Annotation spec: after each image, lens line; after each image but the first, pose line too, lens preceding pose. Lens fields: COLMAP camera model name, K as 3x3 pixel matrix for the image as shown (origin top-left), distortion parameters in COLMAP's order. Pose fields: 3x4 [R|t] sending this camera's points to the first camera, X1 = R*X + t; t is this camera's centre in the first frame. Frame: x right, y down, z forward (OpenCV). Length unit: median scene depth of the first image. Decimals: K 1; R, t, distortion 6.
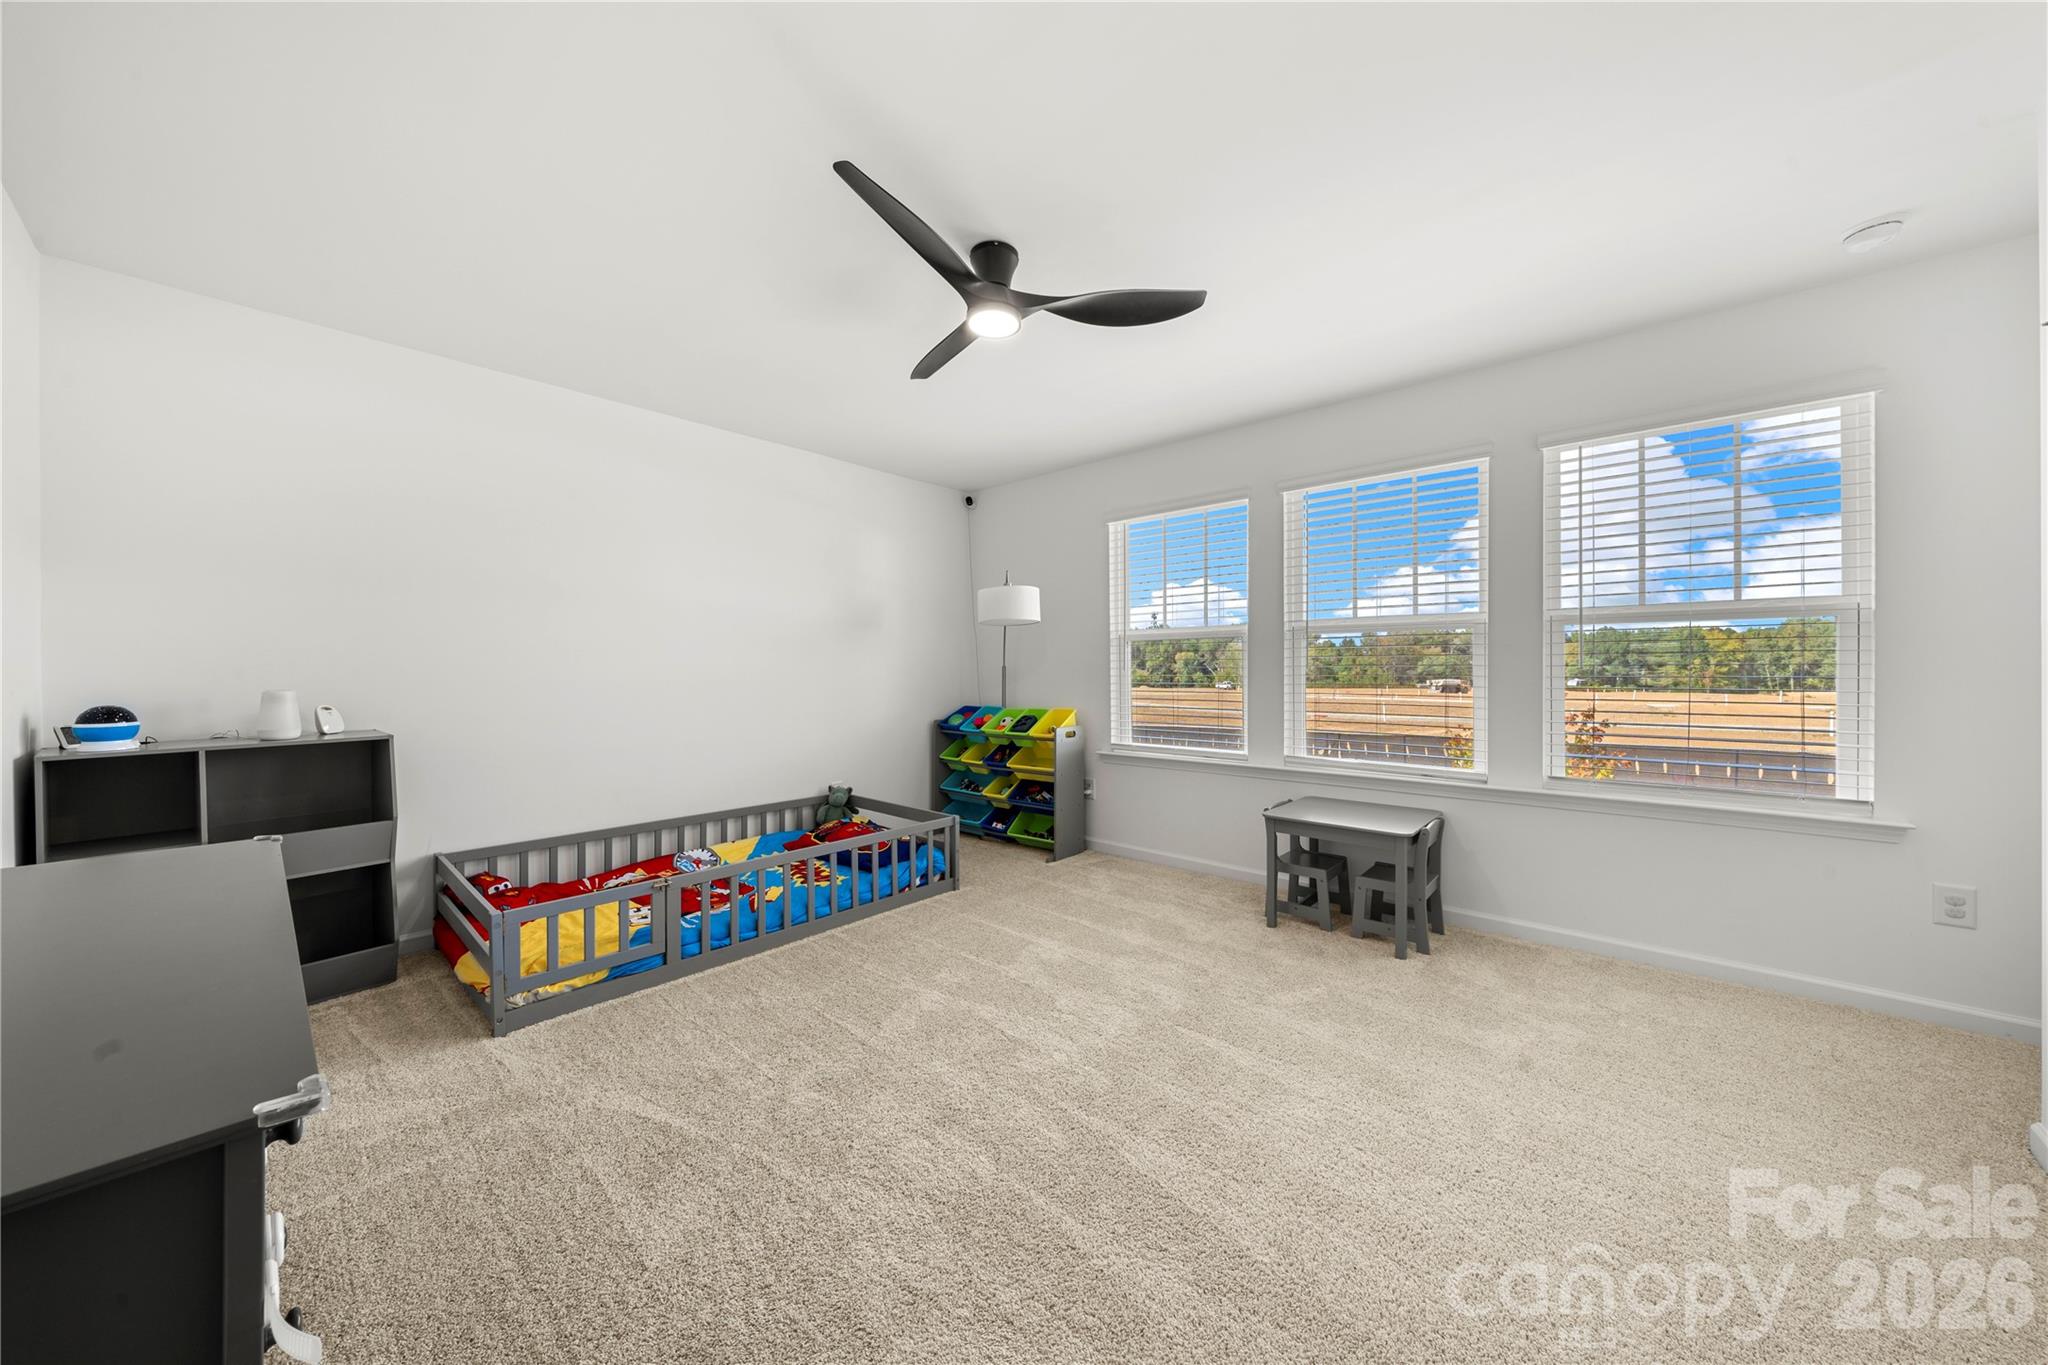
lens RADIAL K [[707.6, 0, 1014.3], [0, 707.6, 678.4], [0, 0, 1]] dist [-0.001918, 0.000356]
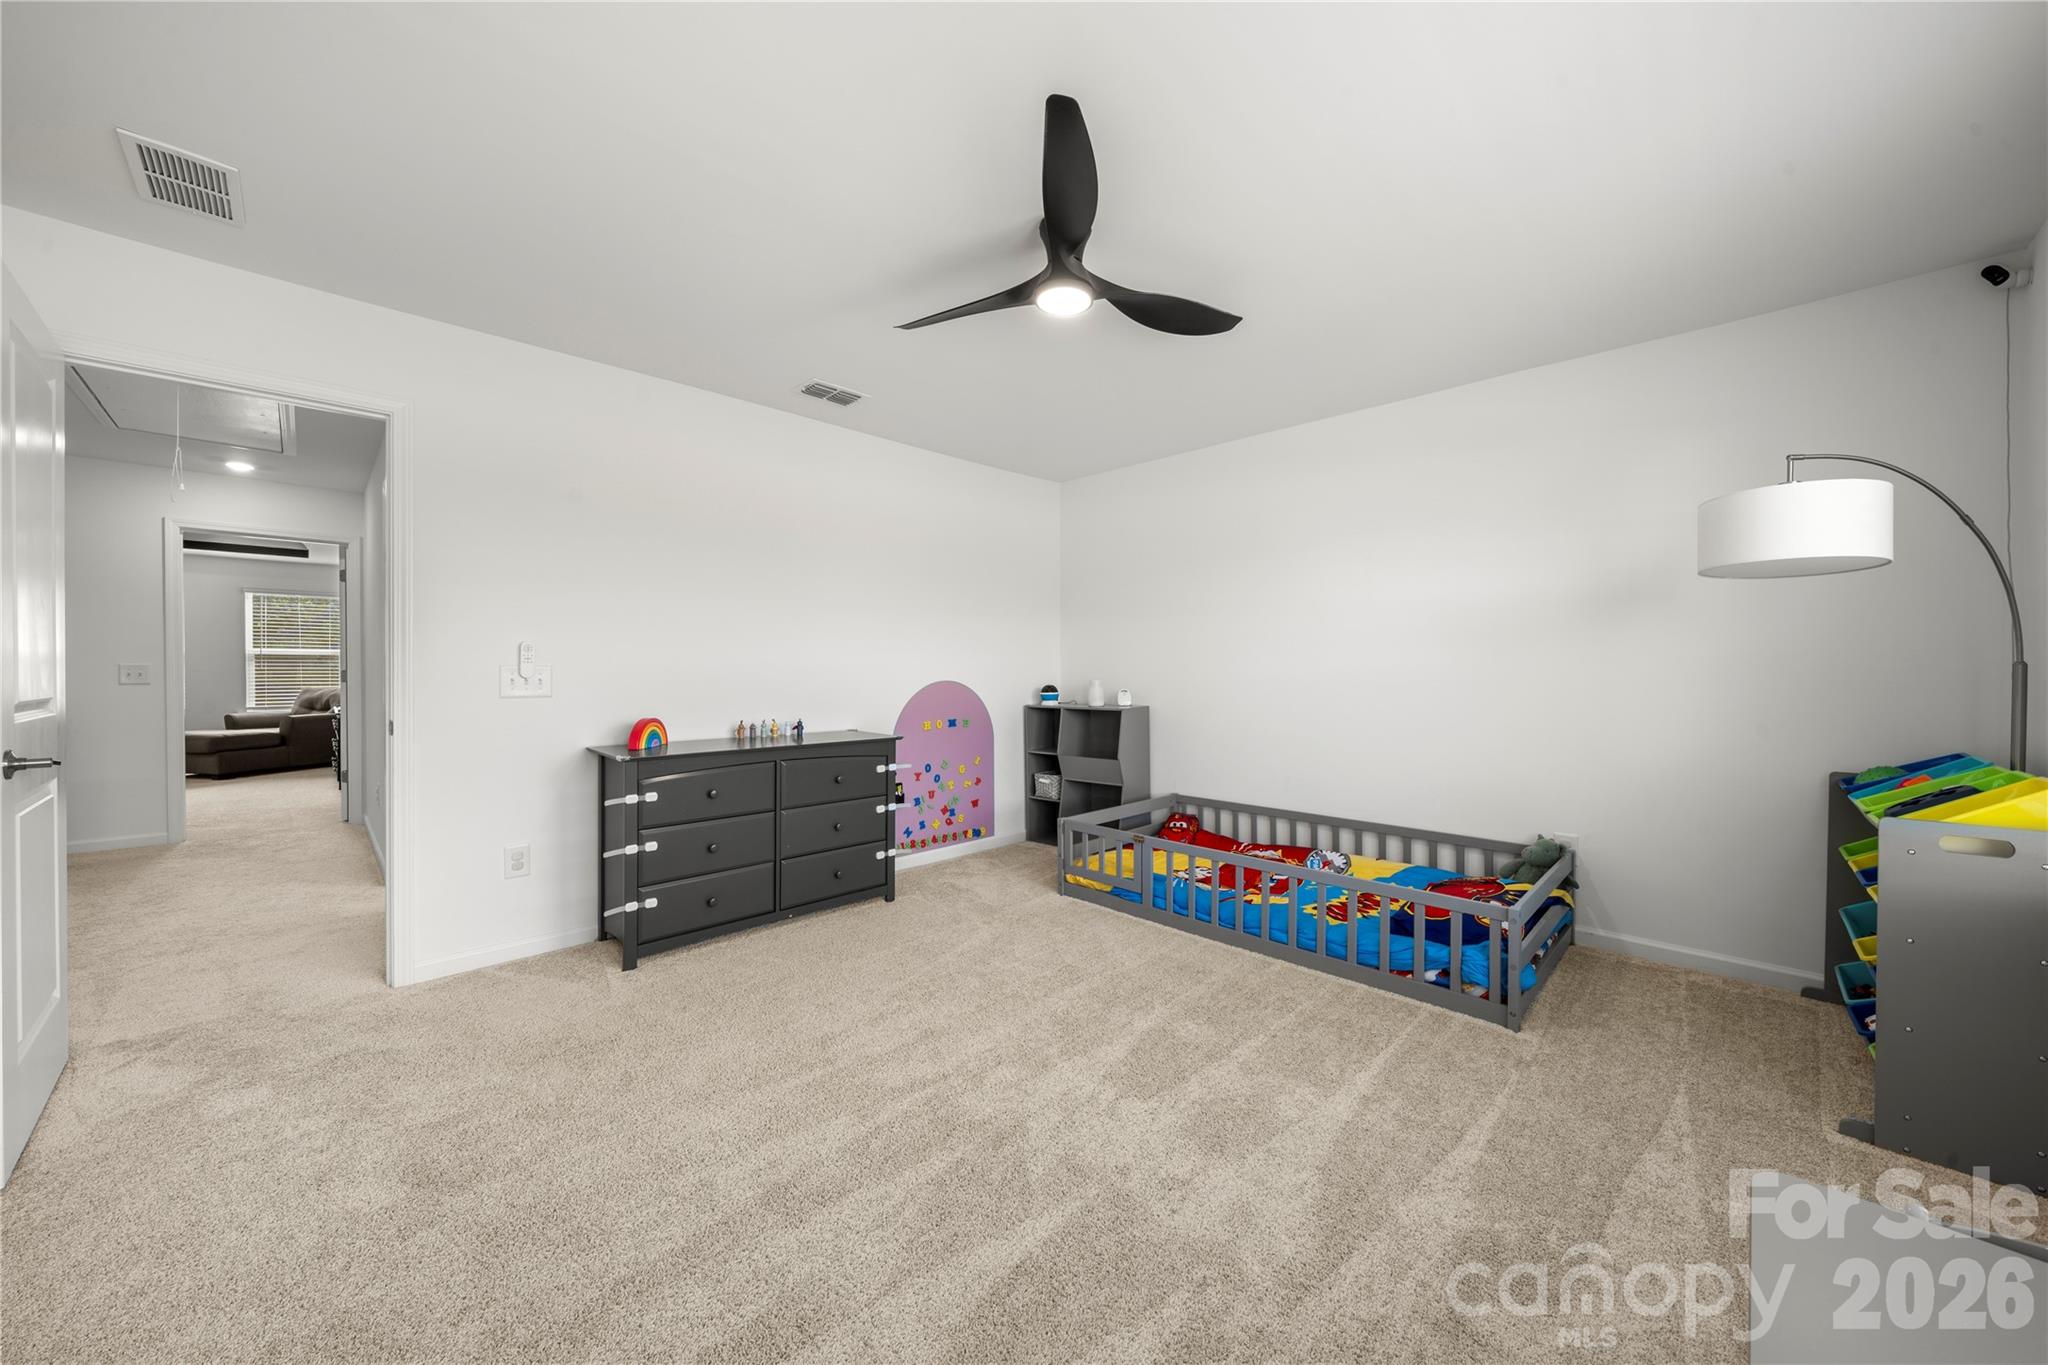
lens RADIAL K [[746.9, 0, 1014.8], [0, 746.9, 669.7], [0, 0, 1]] dist [-0.000284, -0.000499]
pose [[-0.081828, 0.004773, -0.996635, 0.675699], [-0.011001, 0.999923, 0.005692, -0.012977], [0.996586, 0.011430, -0.081769, 0.703122]]
